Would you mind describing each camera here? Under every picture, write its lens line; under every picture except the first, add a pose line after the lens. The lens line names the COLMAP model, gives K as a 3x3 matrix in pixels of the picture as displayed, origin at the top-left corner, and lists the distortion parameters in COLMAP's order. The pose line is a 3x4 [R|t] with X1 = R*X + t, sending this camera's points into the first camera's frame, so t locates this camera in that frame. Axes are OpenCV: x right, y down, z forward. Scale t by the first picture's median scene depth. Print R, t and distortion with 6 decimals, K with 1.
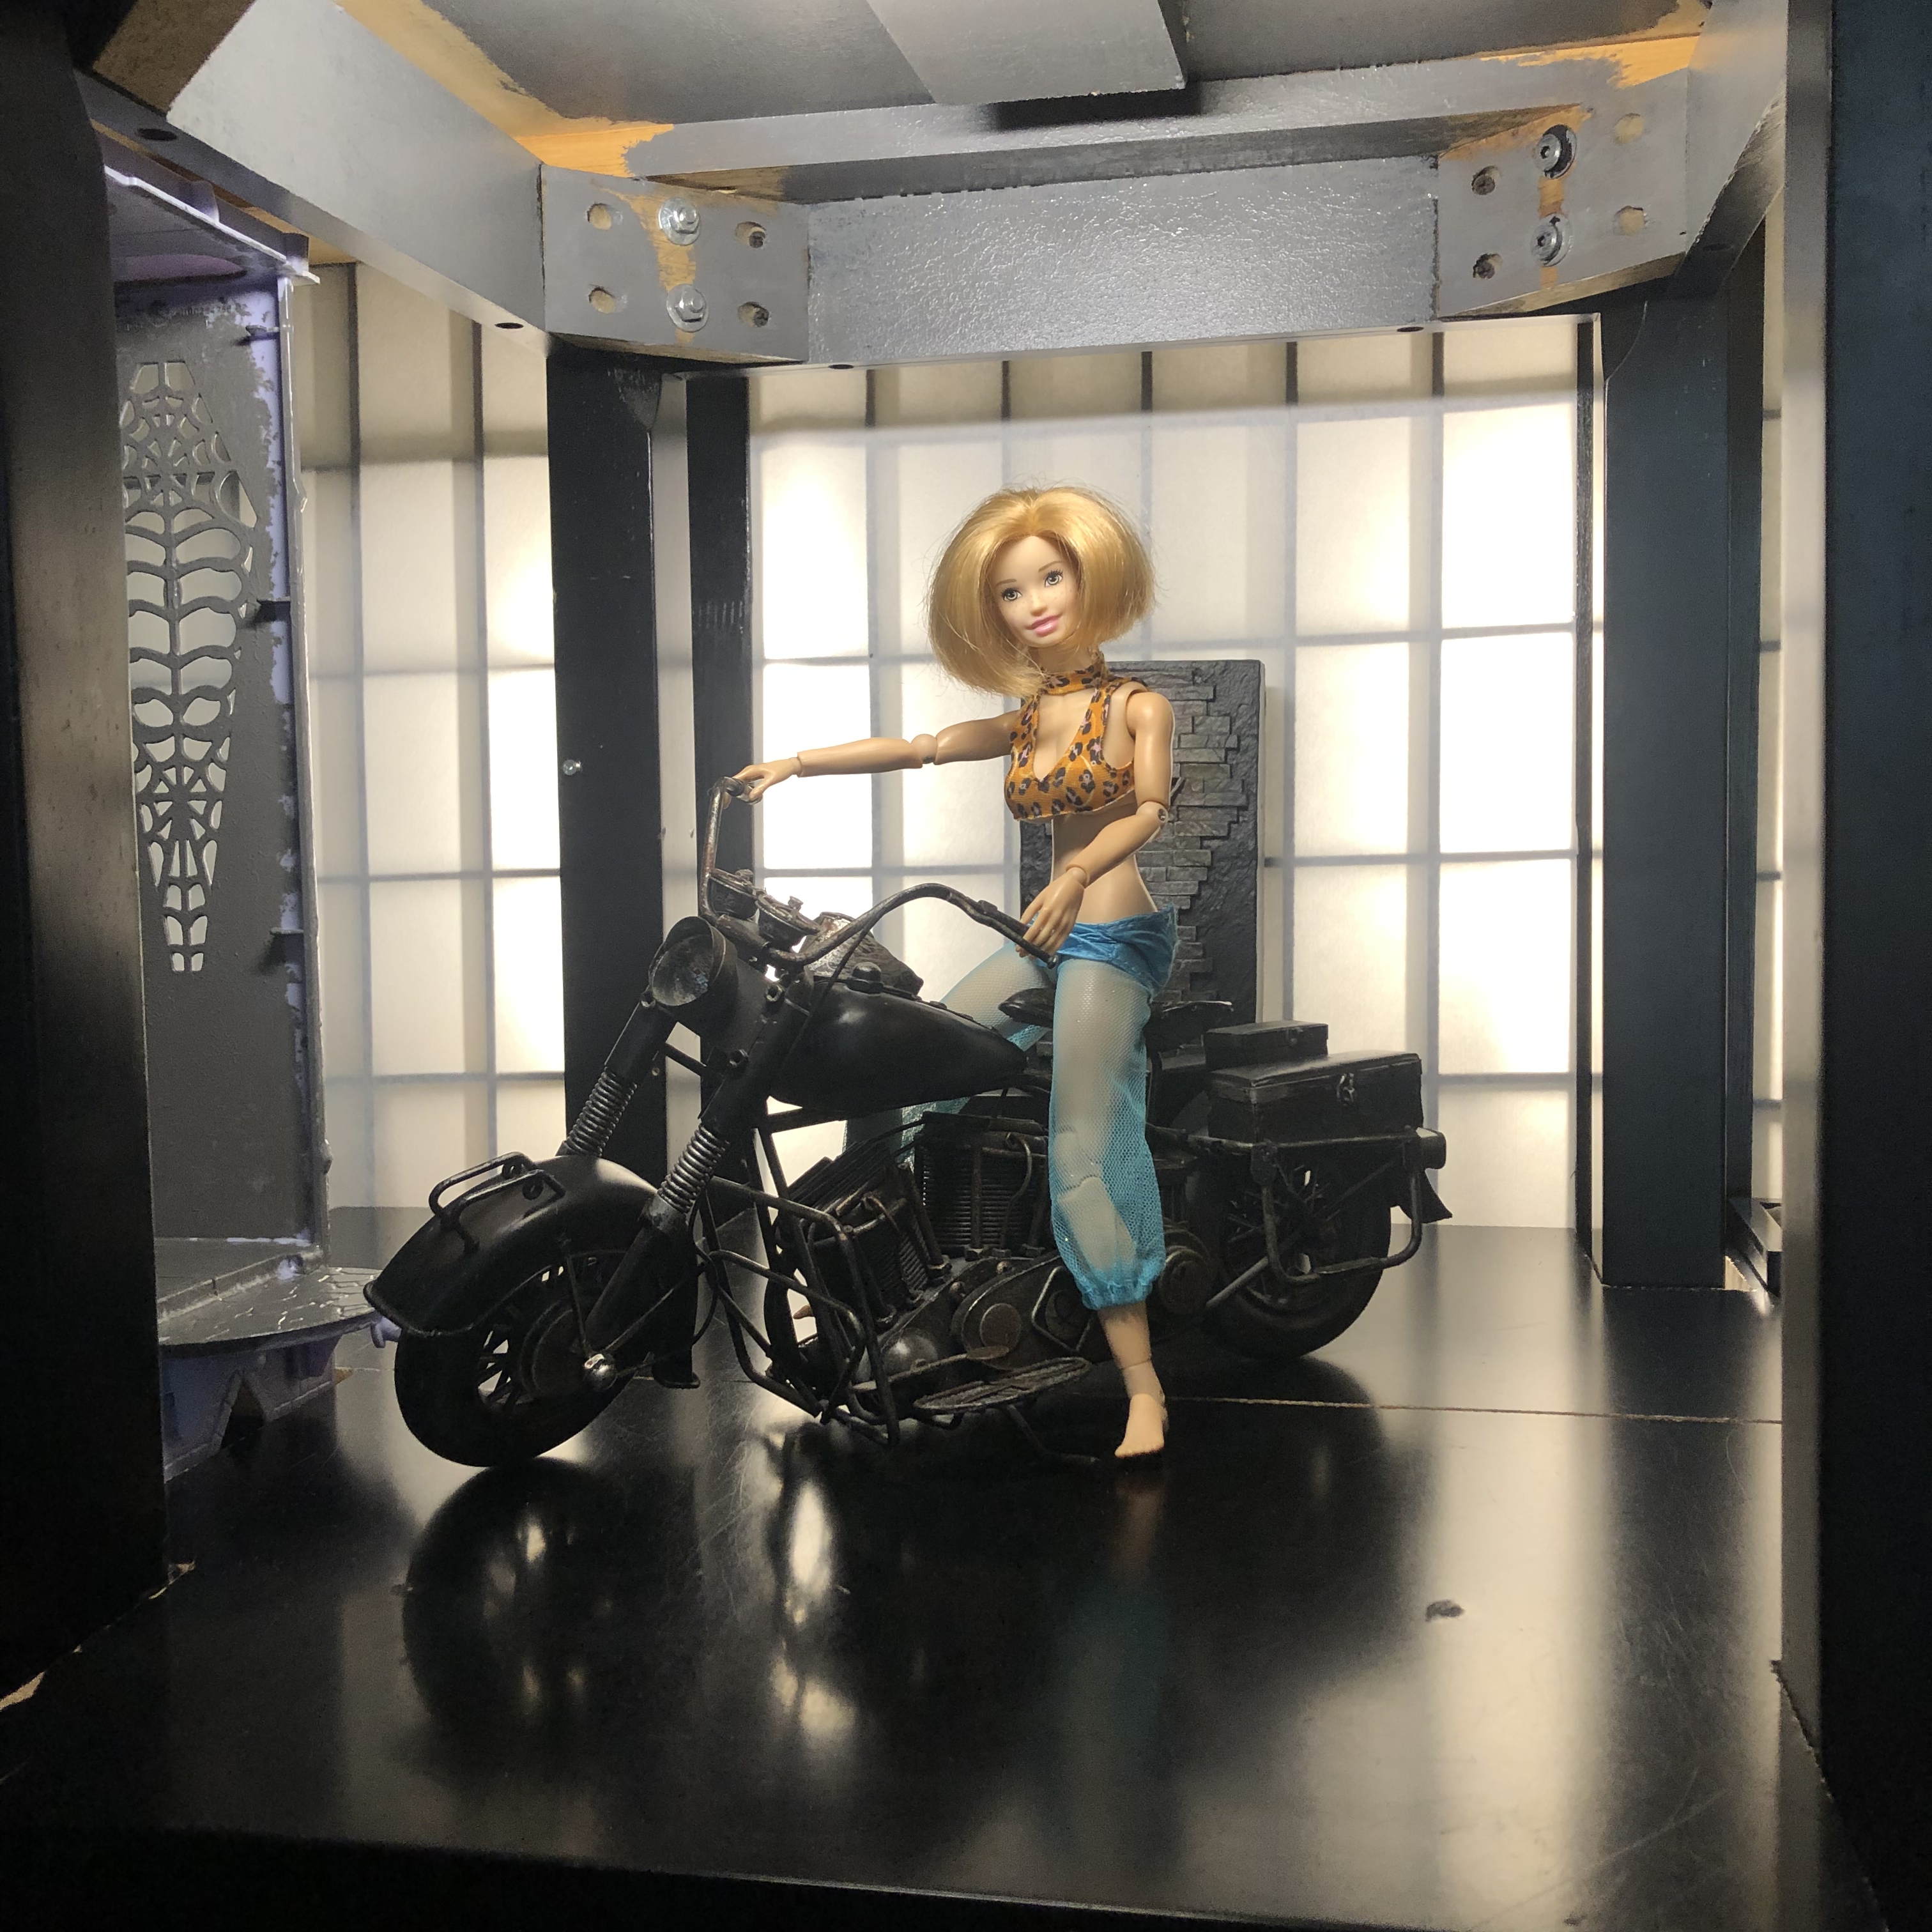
lens RADIAL K [[2084.6, 0, 990.6], [0, 2084.6, 950.2], [0, 0, 1]] dist [0.018190, 0.000000]
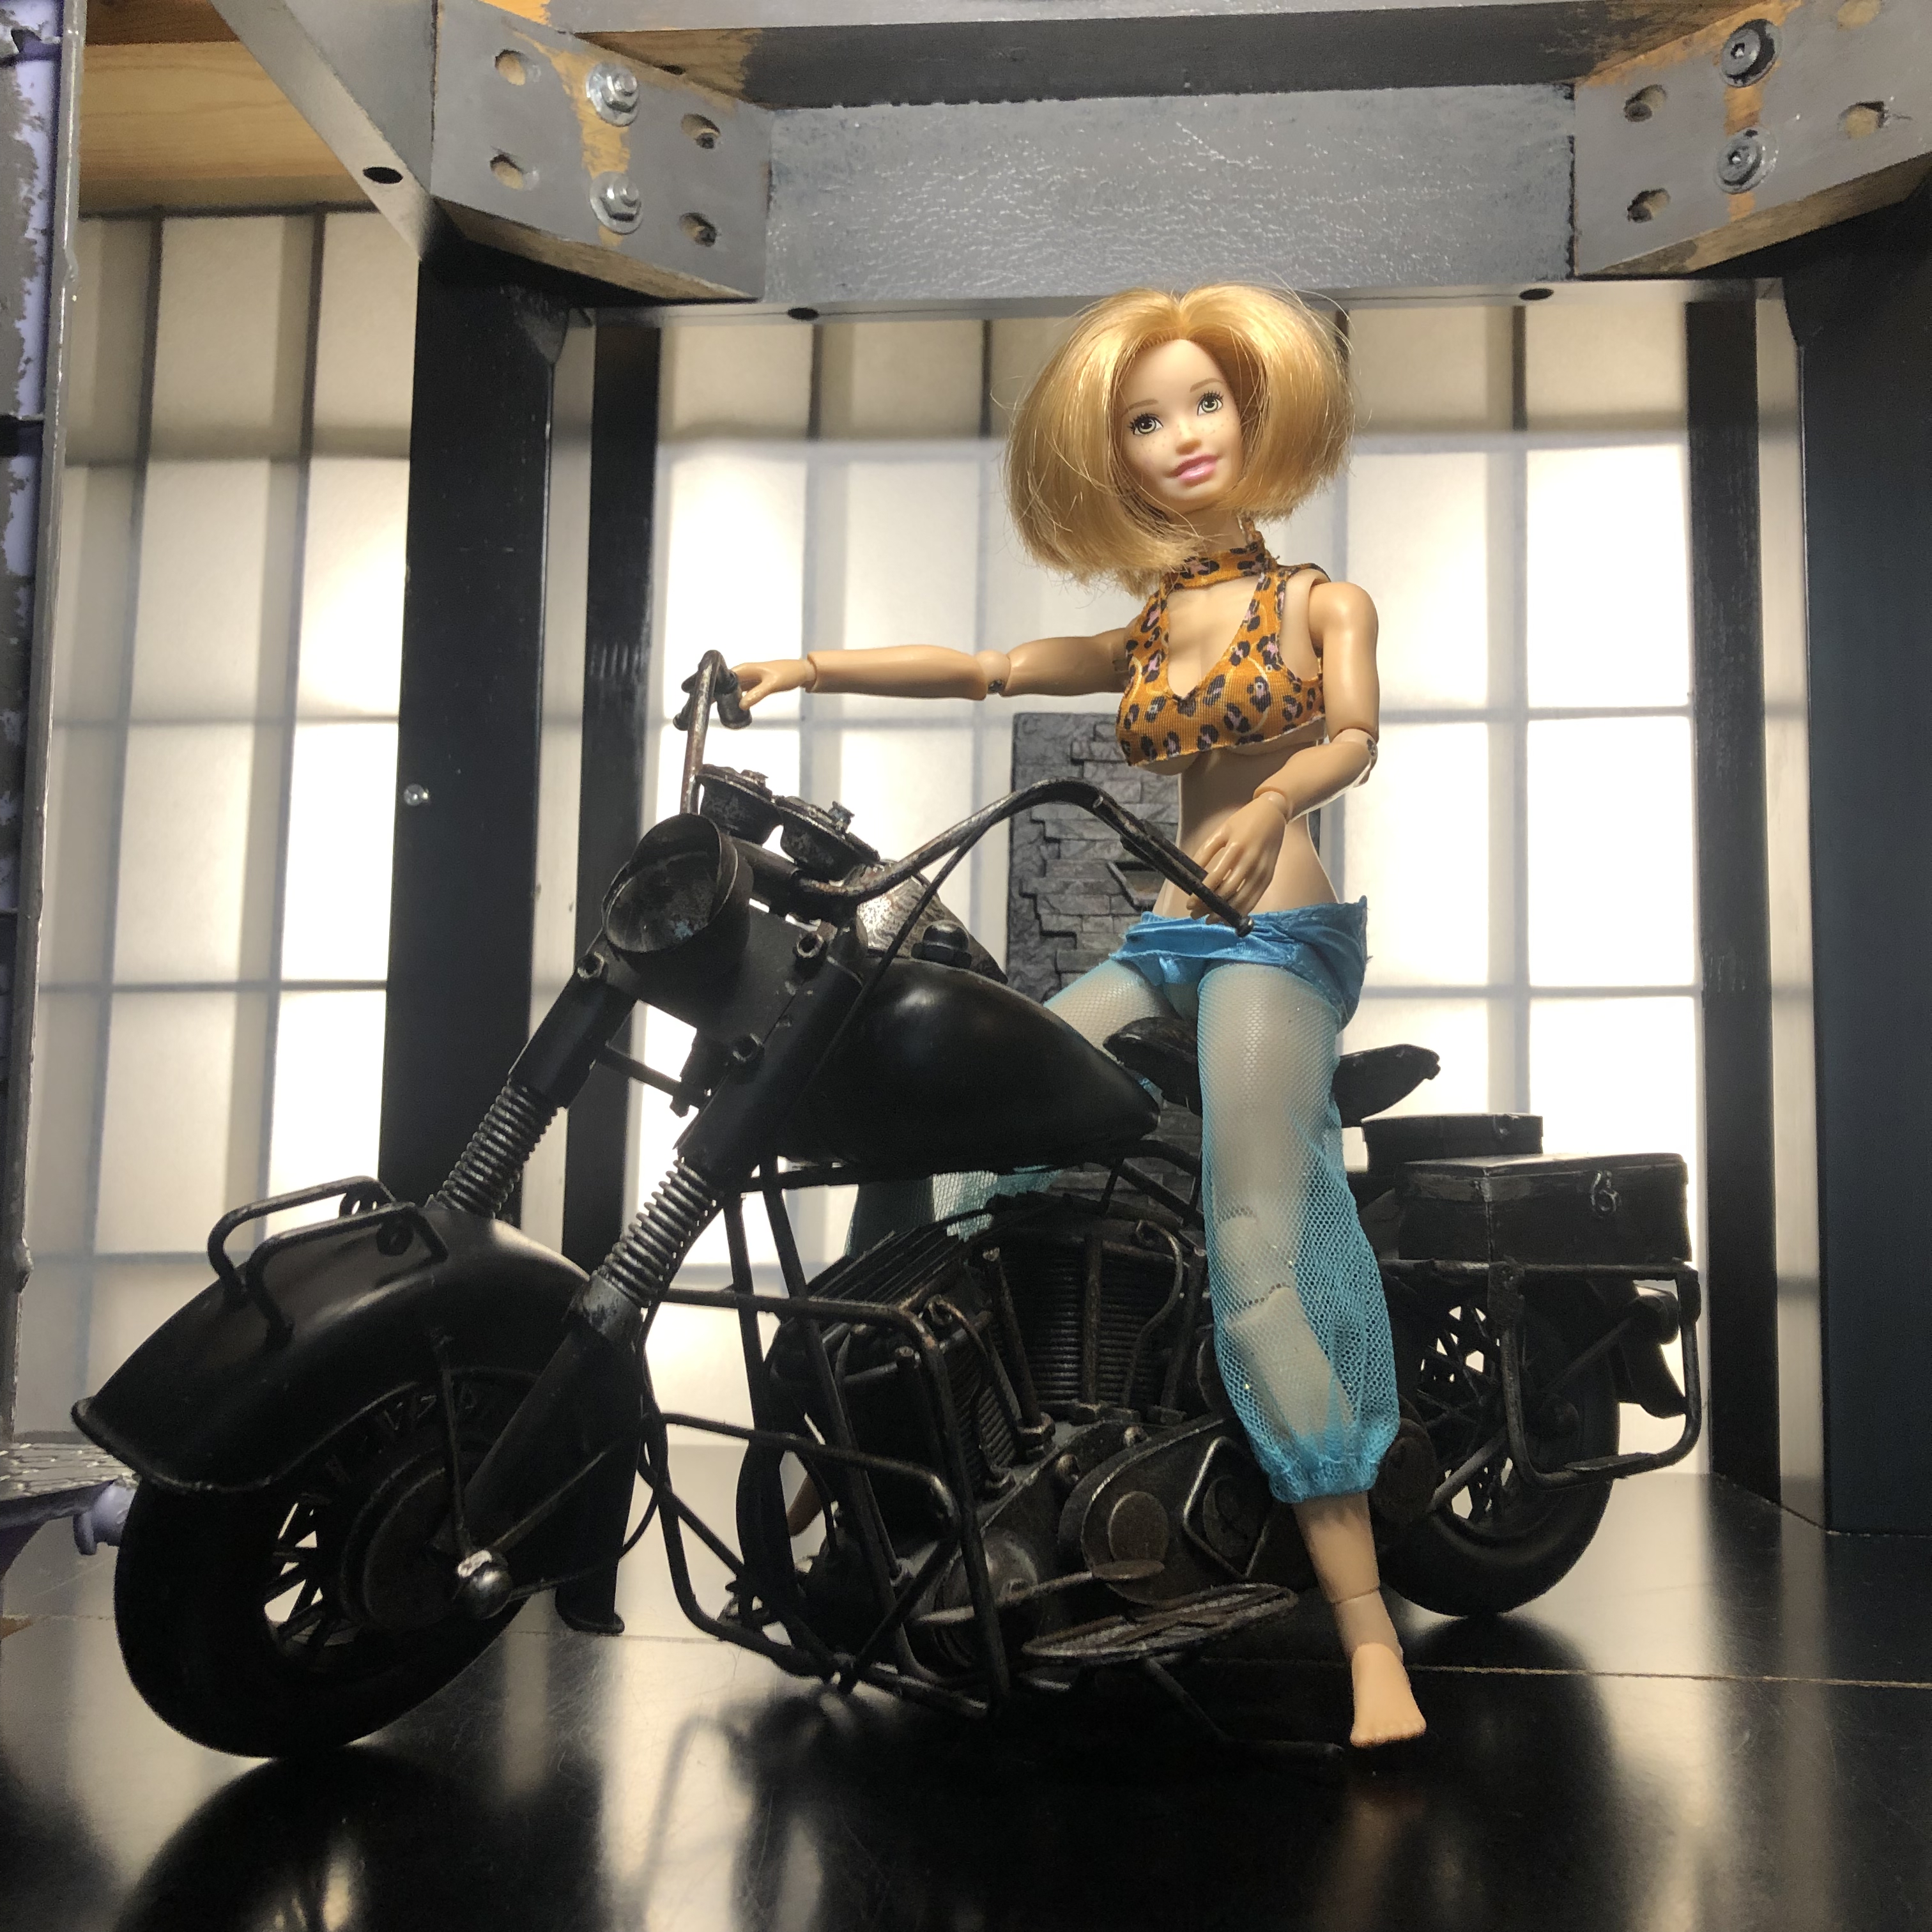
lens RADIAL K [[2084.6, 0, 944.8], [0, 2084.6, 969.0], [0, 0, 1]] dist [0.018190, 0.000000]
pose [[0.994848, 0.040399, 0.092977, -0.089028], [-0.025269, 0.987036, -0.158495, 0.090440], [-0.098175, 0.155329, 0.982972, 0.292796]]
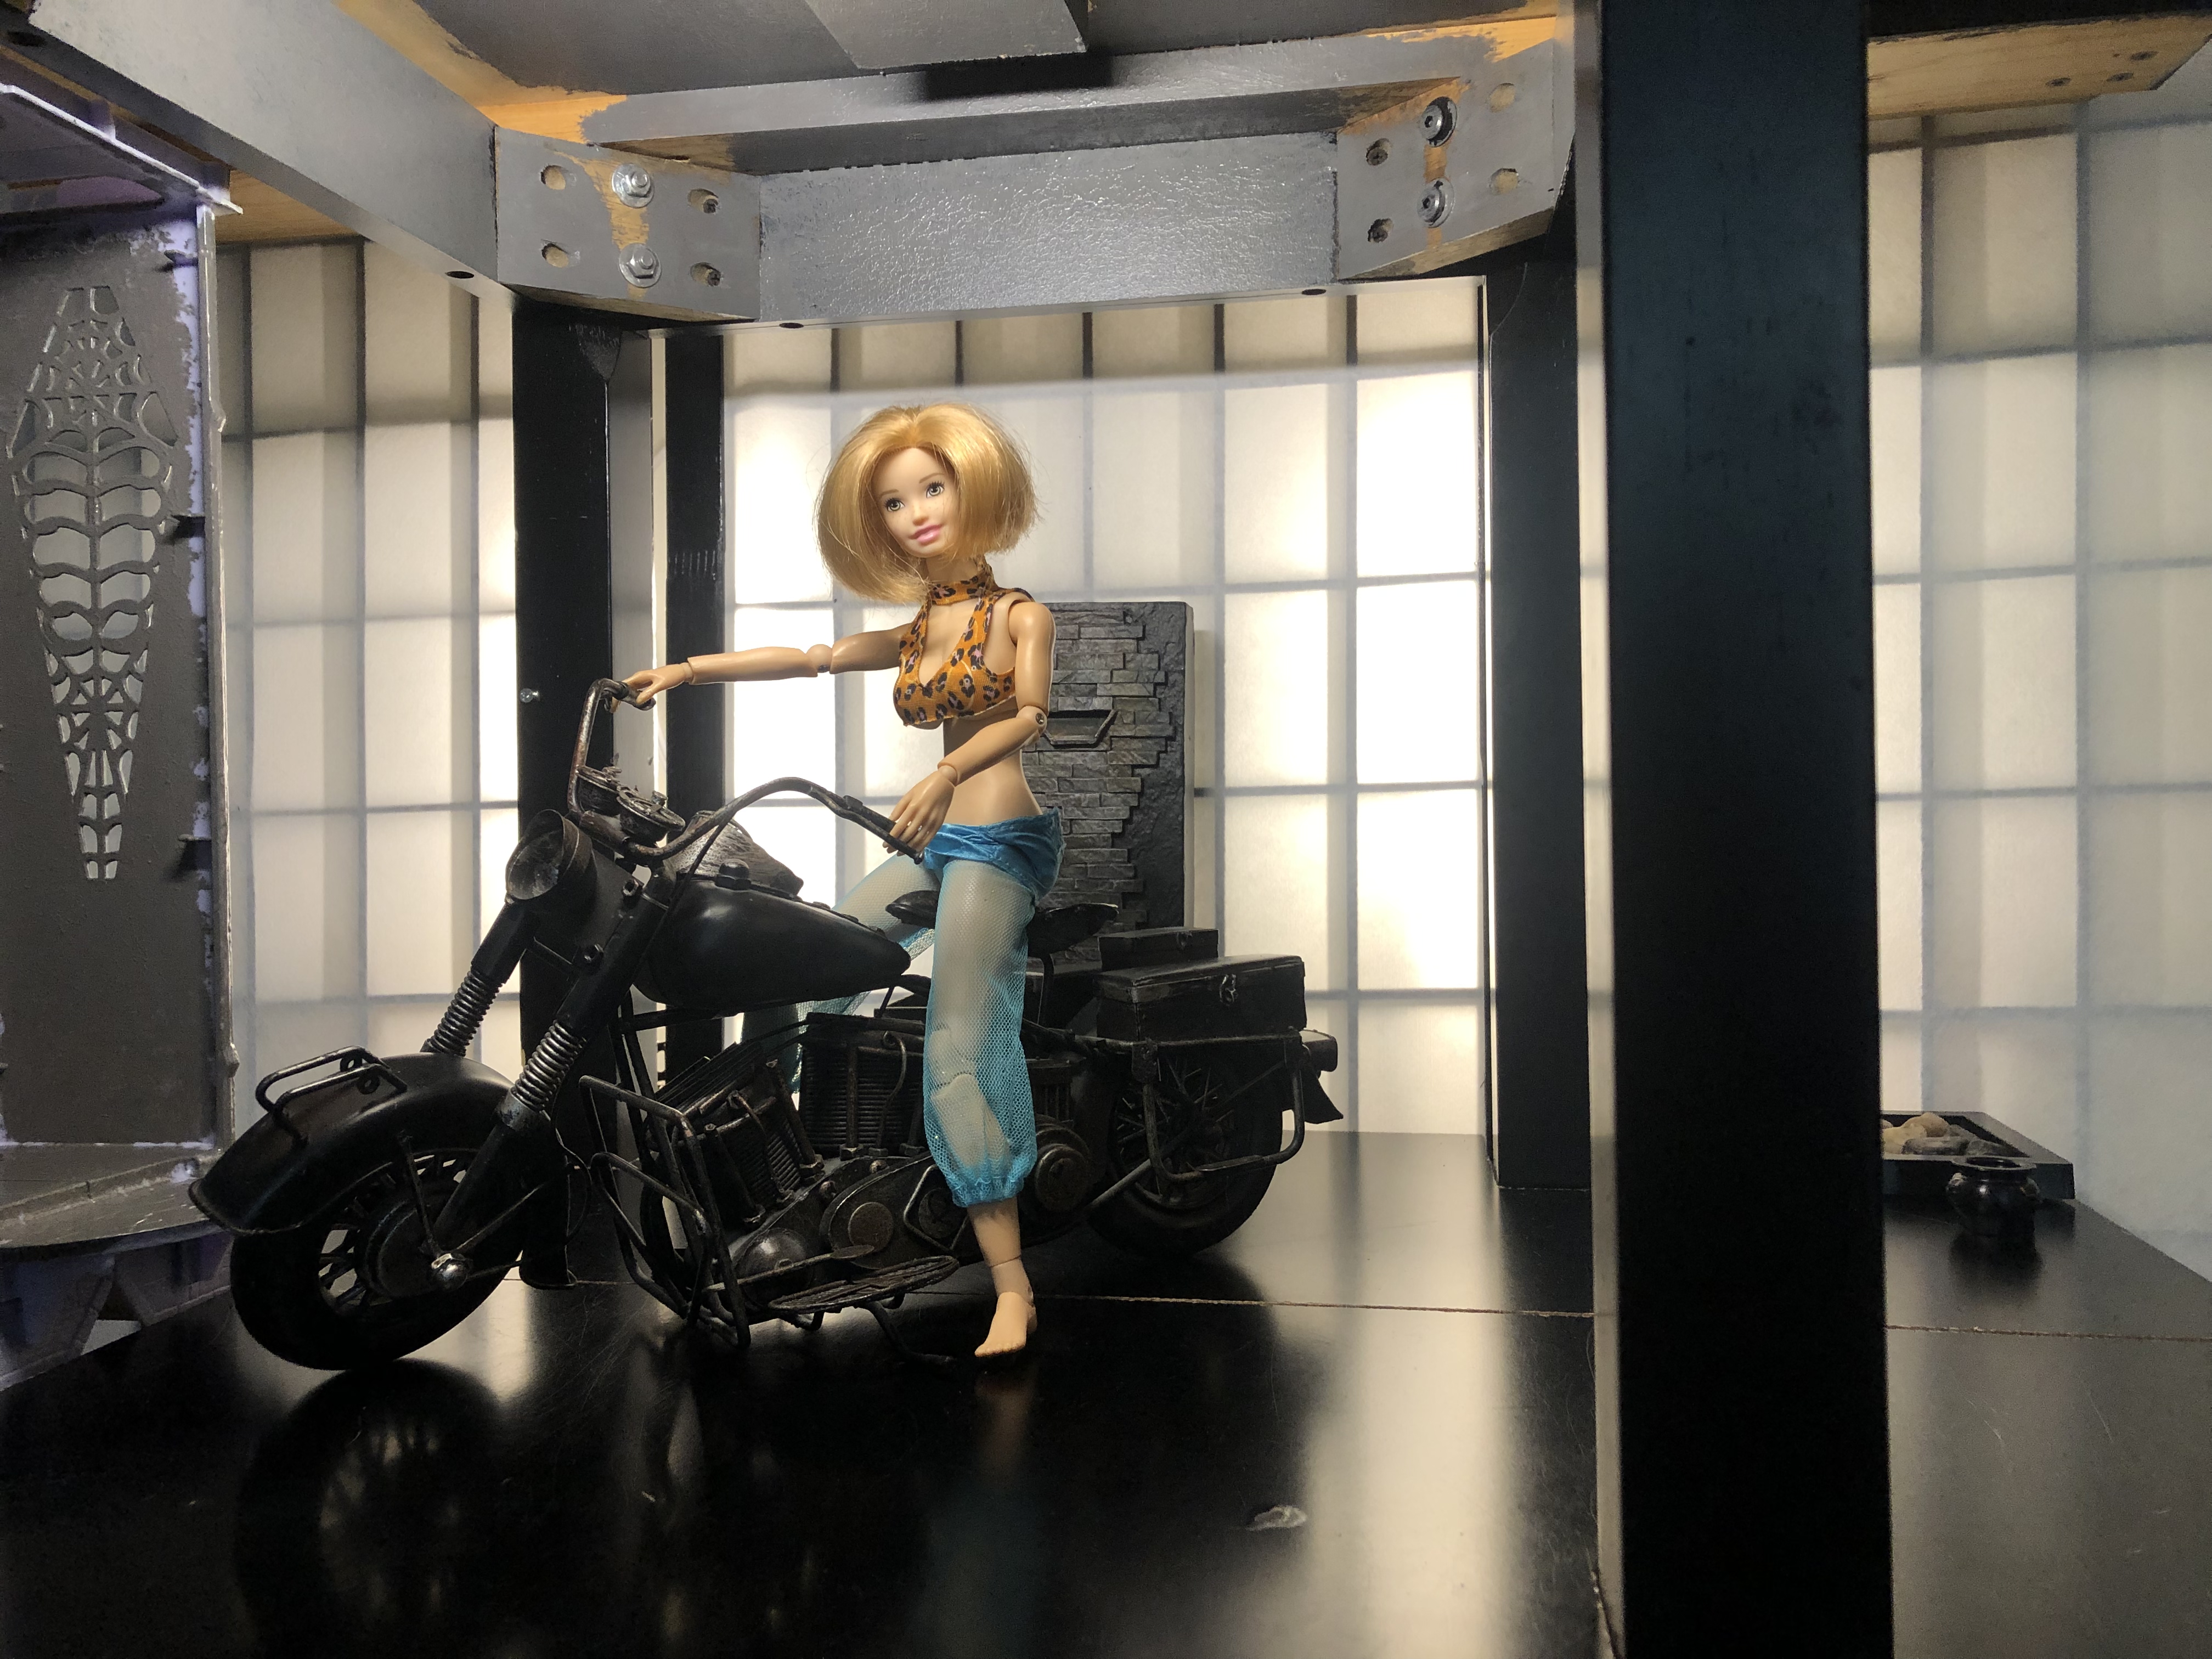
lens RADIAL K [[1786.7, 0, 1113.1], [0, 1786.7, 817.2], [0, 0, 1]] dist [0.012784, -0.001989]
pose [[0.999658, 0.001188, 0.026135, 0.075941], [0.000254, 0.998481, -0.055095, 0.025198], [-0.026161, 0.055083, 0.998139, 0.100699]]
